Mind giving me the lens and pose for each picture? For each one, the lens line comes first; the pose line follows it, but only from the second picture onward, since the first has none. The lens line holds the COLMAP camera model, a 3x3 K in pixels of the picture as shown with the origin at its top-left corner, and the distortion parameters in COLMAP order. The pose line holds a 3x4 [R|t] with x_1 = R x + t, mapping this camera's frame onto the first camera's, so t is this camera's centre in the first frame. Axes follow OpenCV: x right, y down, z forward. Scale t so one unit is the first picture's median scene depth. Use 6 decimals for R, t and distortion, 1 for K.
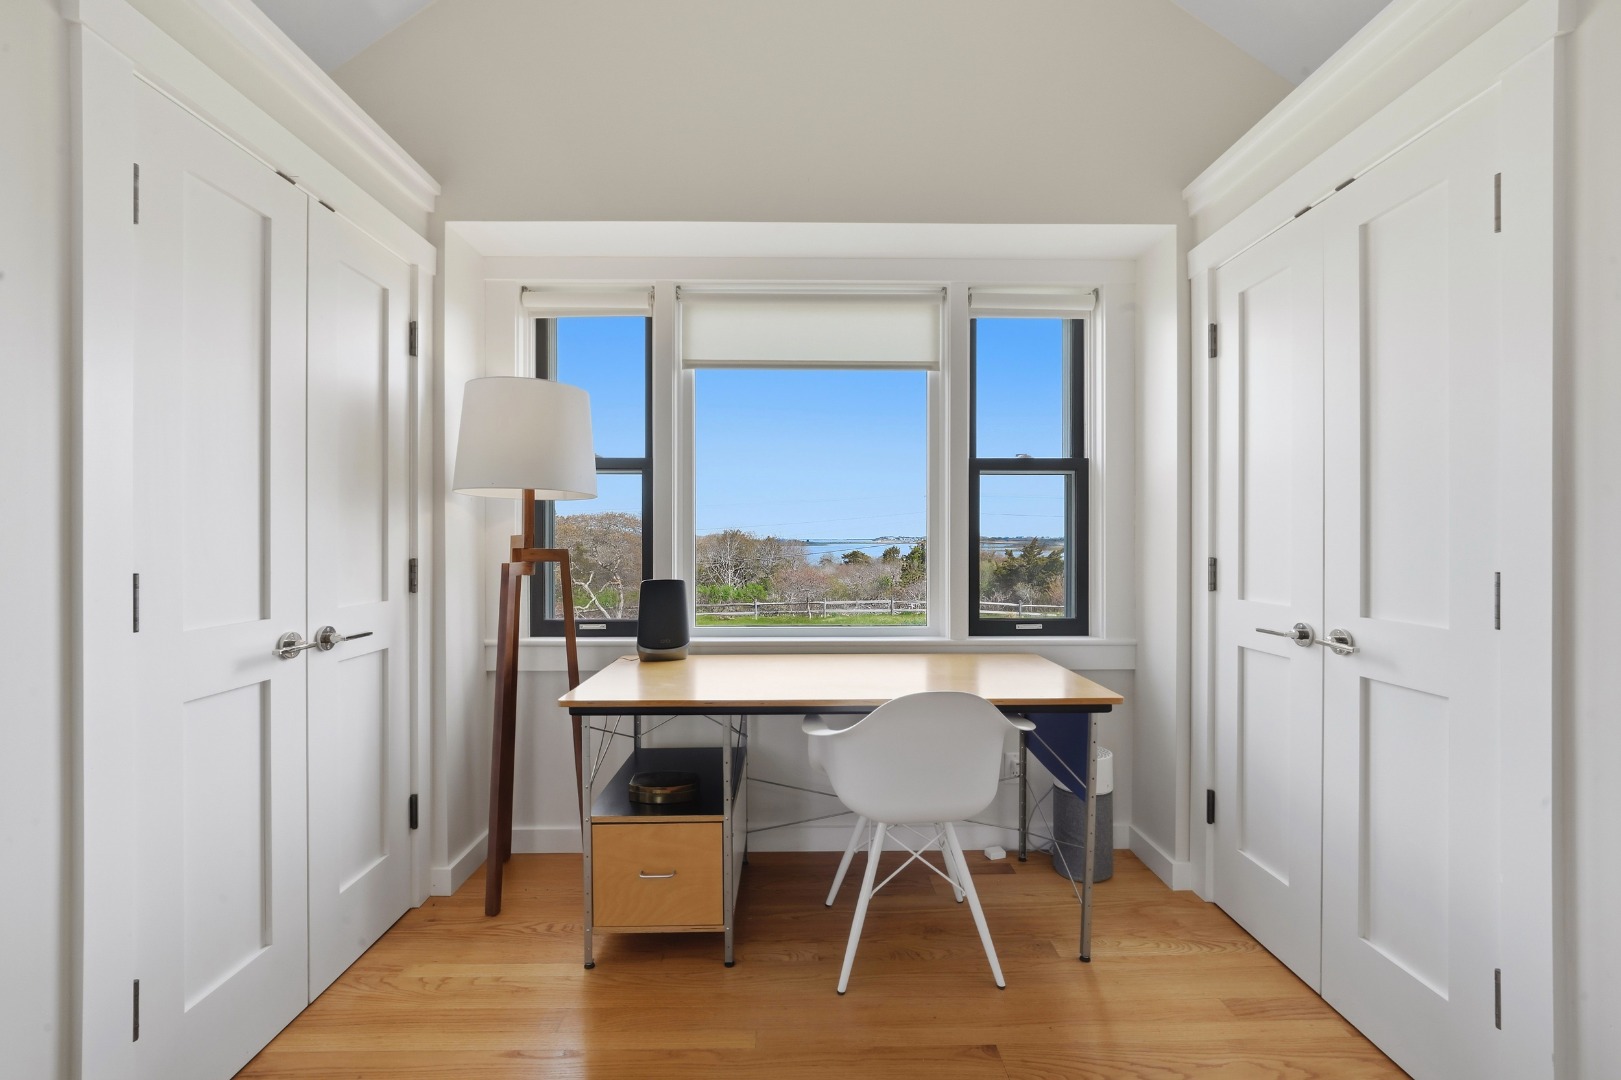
lens RADIAL K [[714.8, 0, 810.5], [0, 714.8, 540.0], [0, 0, 1]] dist [0.031016, -0.000014]
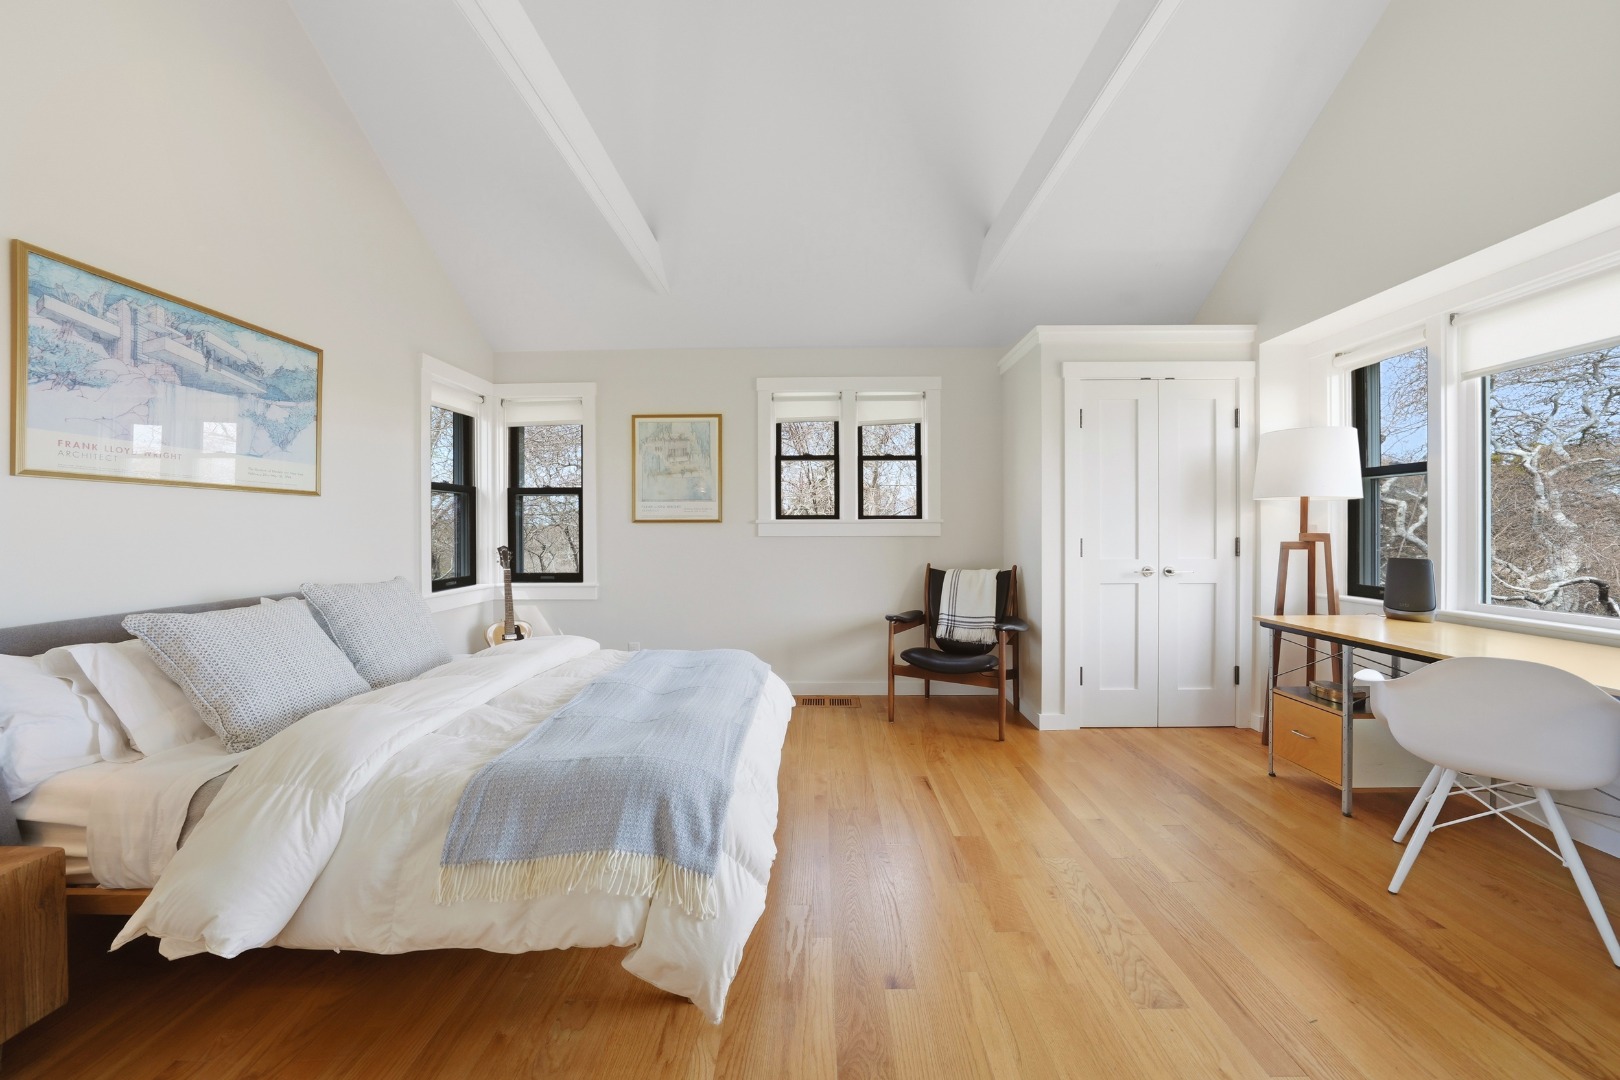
lens RADIAL K [[714.4, 0, 810.0], [0, 714.4, 540.0], [0, 0, 1]] dist [0.031016, -0.000014]
pose [[-0.002142, 0.013873, -0.999901, 1.239582], [-0.003063, 0.999899, 0.013880, 0.009932], [0.999993, 0.003092, -0.002099, -0.078834]]
